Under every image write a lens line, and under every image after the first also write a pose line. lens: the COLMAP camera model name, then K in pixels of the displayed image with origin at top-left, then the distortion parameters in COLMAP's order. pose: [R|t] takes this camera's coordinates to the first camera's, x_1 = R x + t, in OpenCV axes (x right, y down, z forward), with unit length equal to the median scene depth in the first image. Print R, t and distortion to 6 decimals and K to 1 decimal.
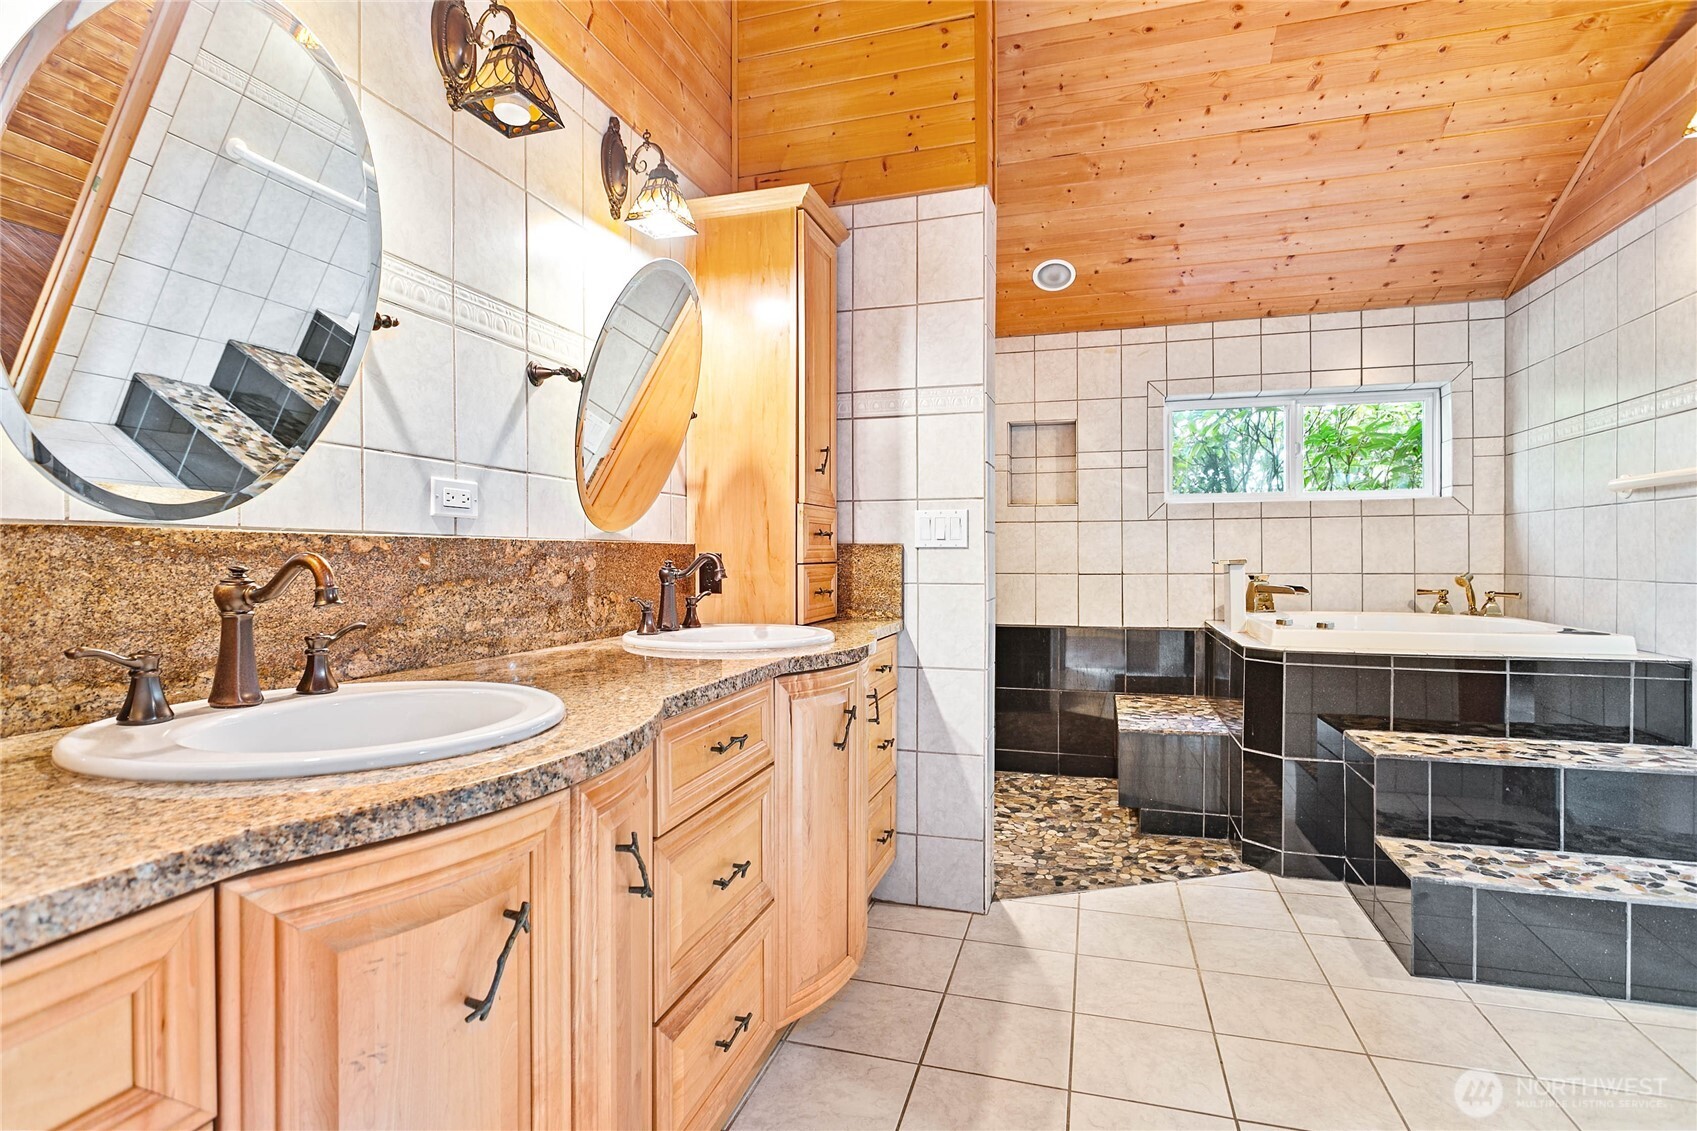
lens RADIAL K [[869.3, 0, 847.9], [0, 869.3, 564.9], [0, 0, 1]] dist [-0.000547, 0.000097]
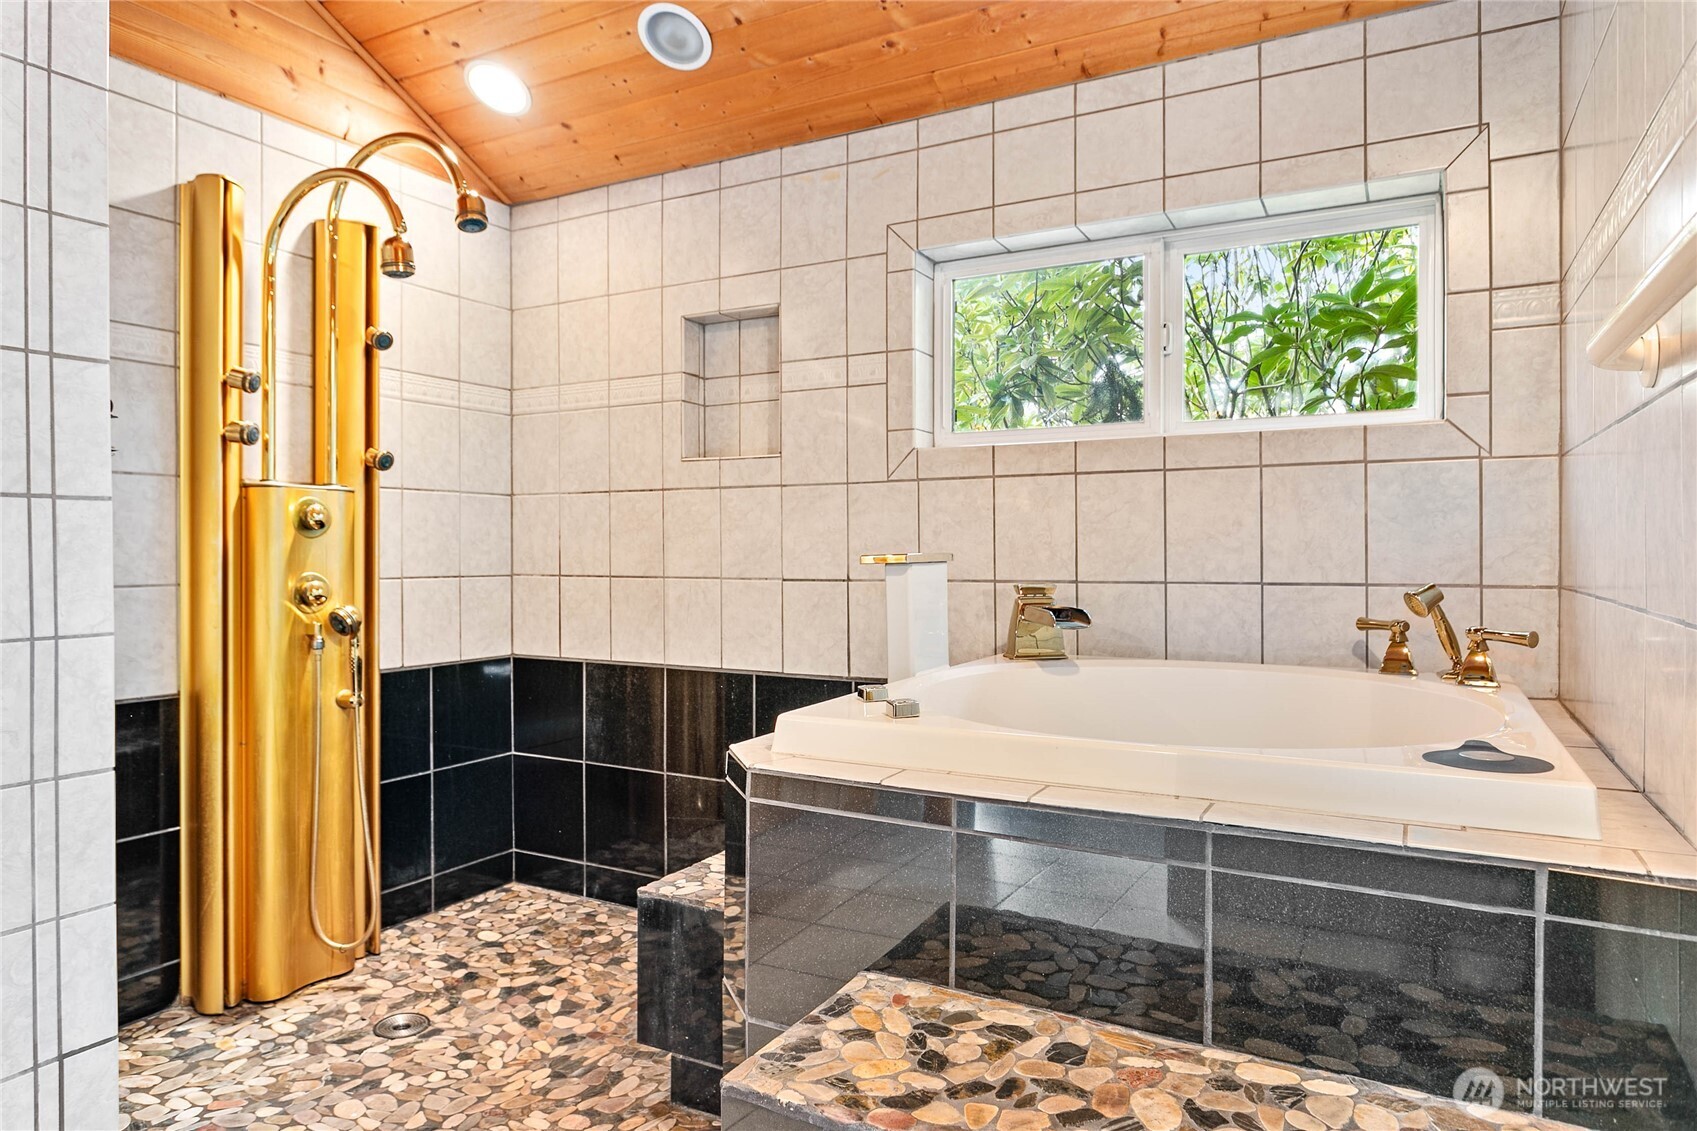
lens RADIAL K [[1055.7, 0, 844.6], [0, 1055.7, 557.4], [0, 0, 1]] dist [-0.025279, -0.001188]
pose [[0.975876, 0.000724, -0.218323, 0.493749], [-0.000413, 0.999999, 0.001469, -0.005370], [0.218324, -0.001344, 0.975875, 0.378429]]
